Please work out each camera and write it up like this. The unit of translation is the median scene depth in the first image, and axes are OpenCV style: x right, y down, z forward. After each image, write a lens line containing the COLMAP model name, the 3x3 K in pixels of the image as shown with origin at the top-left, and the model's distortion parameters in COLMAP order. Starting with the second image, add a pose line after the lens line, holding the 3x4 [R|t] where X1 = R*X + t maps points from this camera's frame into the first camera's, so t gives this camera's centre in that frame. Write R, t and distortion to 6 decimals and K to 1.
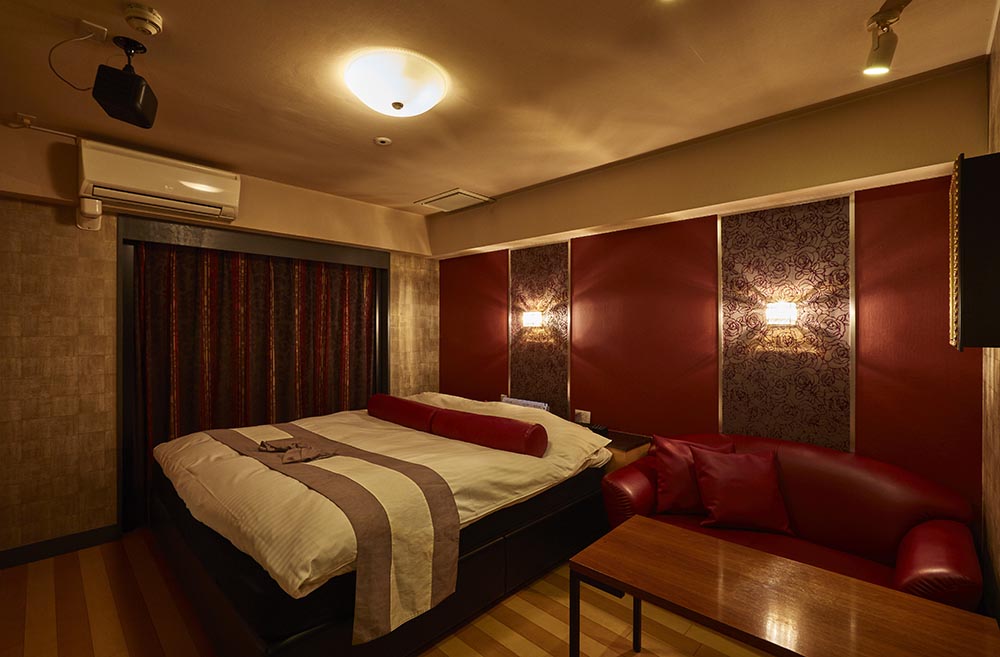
lens RADIAL K [[450.0, 0, 497.5], [0, 450.0, 332.2], [0, 0, 1]] dist [0.000912, 0.000328]
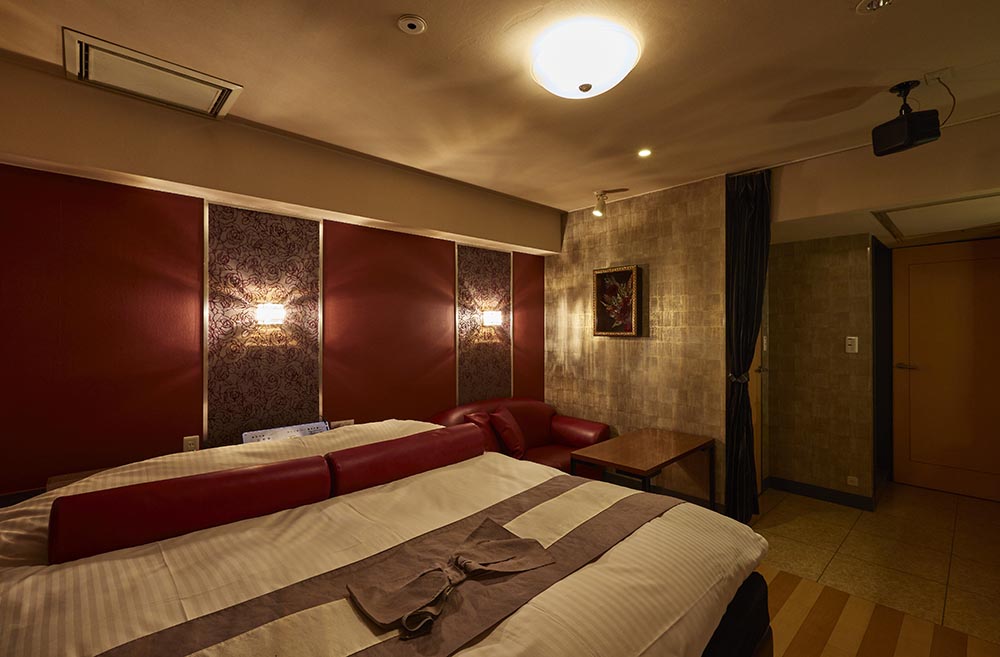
lens RADIAL K [[443.9, 0, 500.0], [0, 443.9, 328.5], [0, 0, 1]] dist [-0.000814, -0.000240]
pose [[0.047646, -0.002210, 0.998862, -0.638468], [0.005390, 0.999984, 0.001955, -0.005529], [-0.998850, 0.005291, 0.047657, 0.632639]]
